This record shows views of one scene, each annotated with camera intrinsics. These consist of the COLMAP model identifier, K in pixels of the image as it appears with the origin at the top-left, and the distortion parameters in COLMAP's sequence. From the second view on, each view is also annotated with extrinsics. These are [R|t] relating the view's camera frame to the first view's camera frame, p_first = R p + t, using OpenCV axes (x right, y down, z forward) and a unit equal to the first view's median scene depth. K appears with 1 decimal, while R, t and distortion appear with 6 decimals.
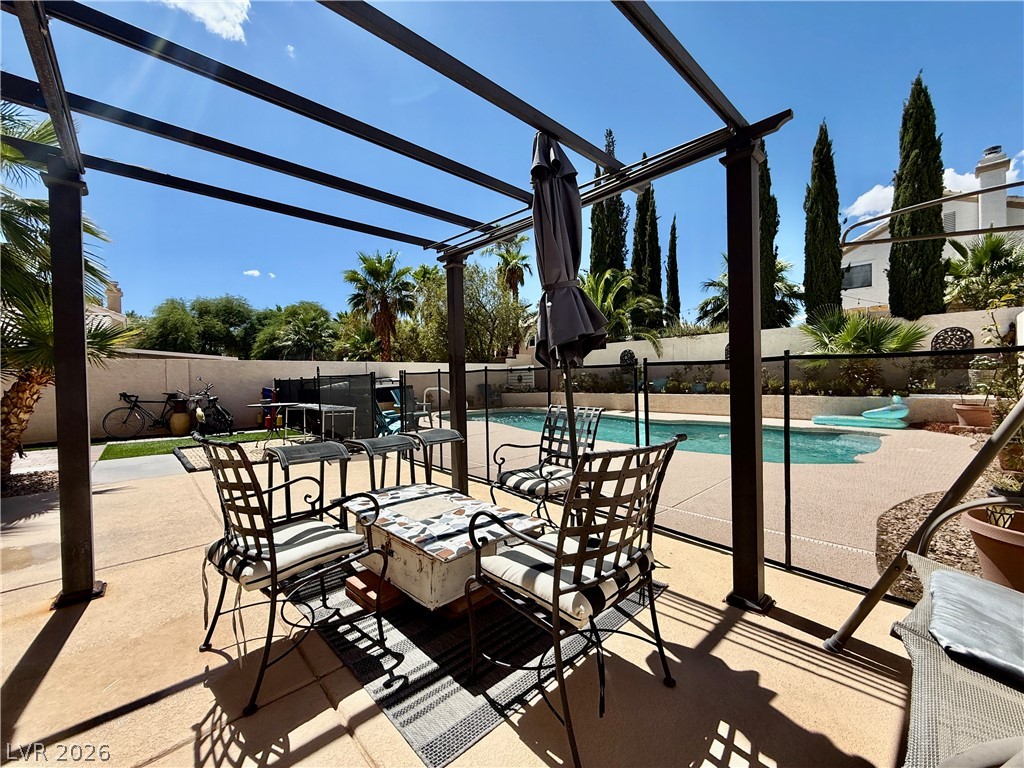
lens RADIAL K [[406.3, 0, 507.7], [0, 406.3, 381.5], [0, 0, 1]] dist [-0.000972, 0.000250]
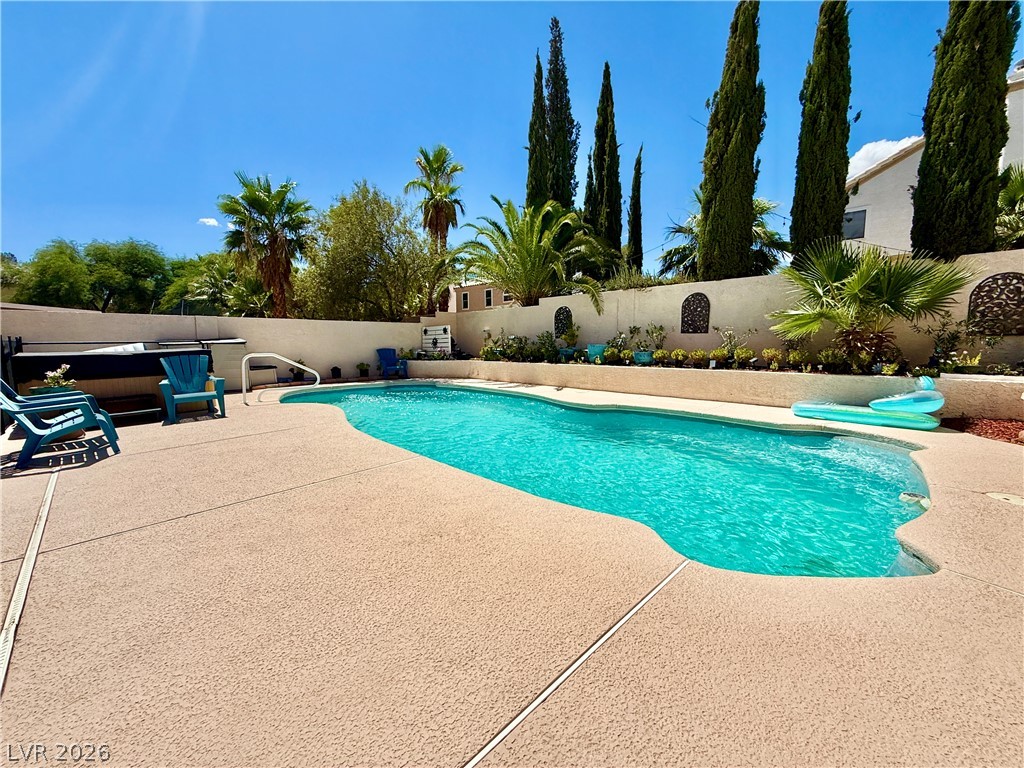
lens RADIAL K [[406.3, 0, 507.7], [0, 406.3, 381.5], [0, 0, 1]] dist [-0.000972, 0.000250]
pose [[0.998669, 0.007760, 0.050992, 0.159235], [-0.012260, 0.995998, 0.088534, -0.003112], [-0.050101, -0.089041, 0.994767, 0.233838]]
